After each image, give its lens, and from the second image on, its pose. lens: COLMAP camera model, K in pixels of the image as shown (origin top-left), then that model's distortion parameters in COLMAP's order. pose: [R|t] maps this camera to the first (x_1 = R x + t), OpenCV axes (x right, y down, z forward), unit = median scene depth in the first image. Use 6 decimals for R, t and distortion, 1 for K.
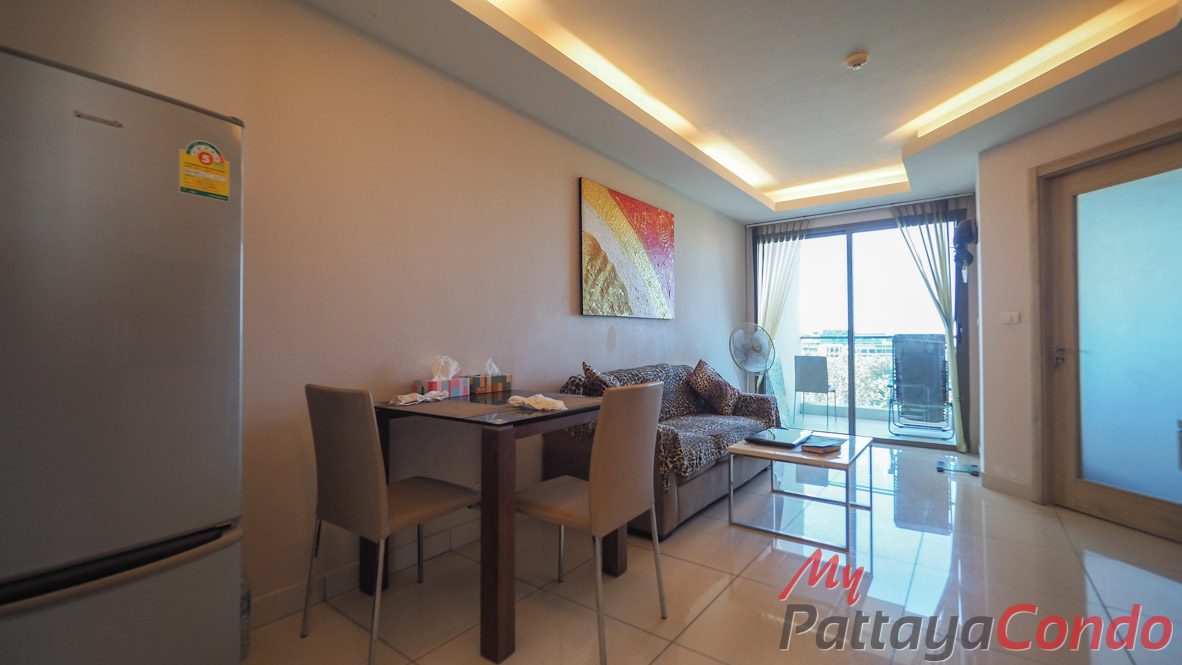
lens RADIAL K [[502.6, 0, 575.5], [0, 502.6, 327.2], [0, 0, 1]] dist [-0.006799, -0.000810]
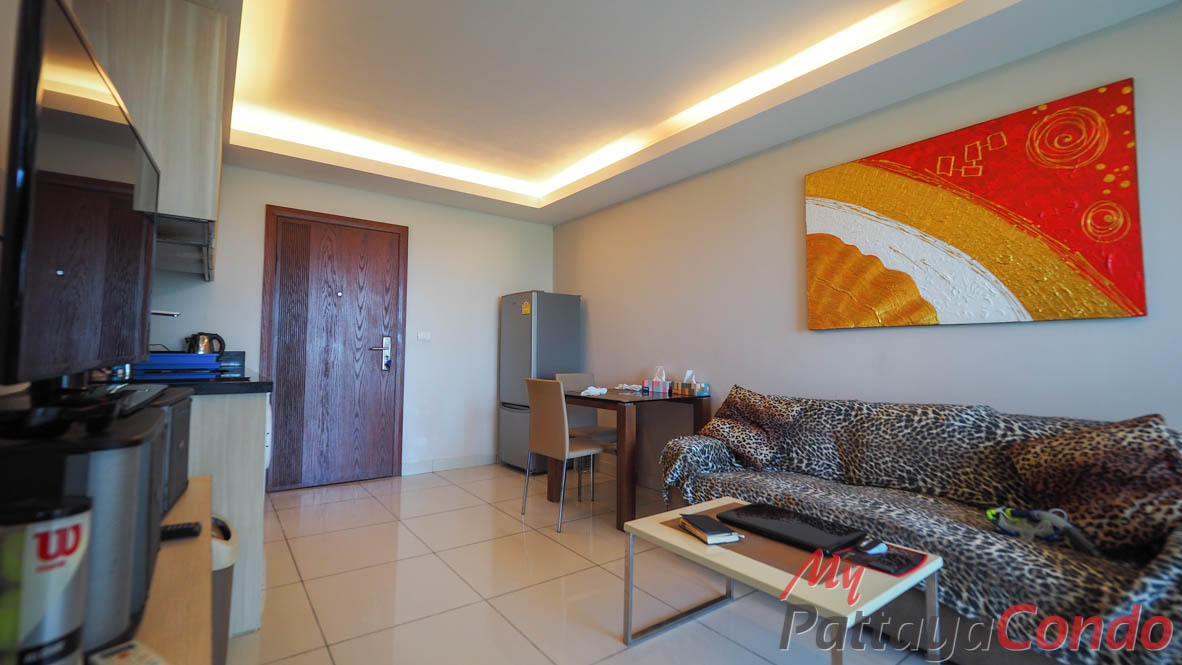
lens RADIAL K [[502.6, 0, 575.5], [0, 502.6, 327.2], [0, 0, 1]] dist [-0.006799, -0.000810]
pose [[-0.272978, -0.052738, -0.960574, 0.903363], [0.008925, 0.998314, -0.057346, 0.015342], [0.961979, -0.024227, -0.272047, 0.792390]]
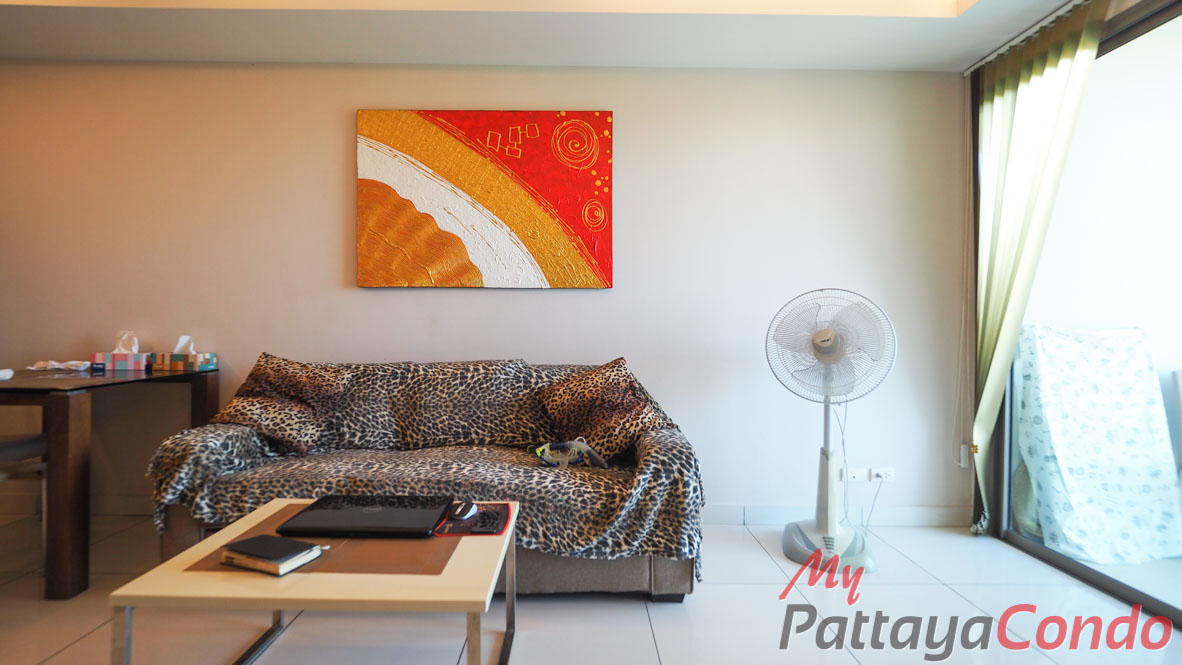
lens RADIAL K [[502.6, 0, 575.5], [0, 502.6, 327.2], [0, 0, 1]] dist [-0.006799, -0.000810]
pose [[0.623710, 0.008270, -0.781612, 0.779627], [0.004542, 0.999889, 0.014204, 0.025534], [0.781642, -0.012409, 0.623604, 0.727782]]
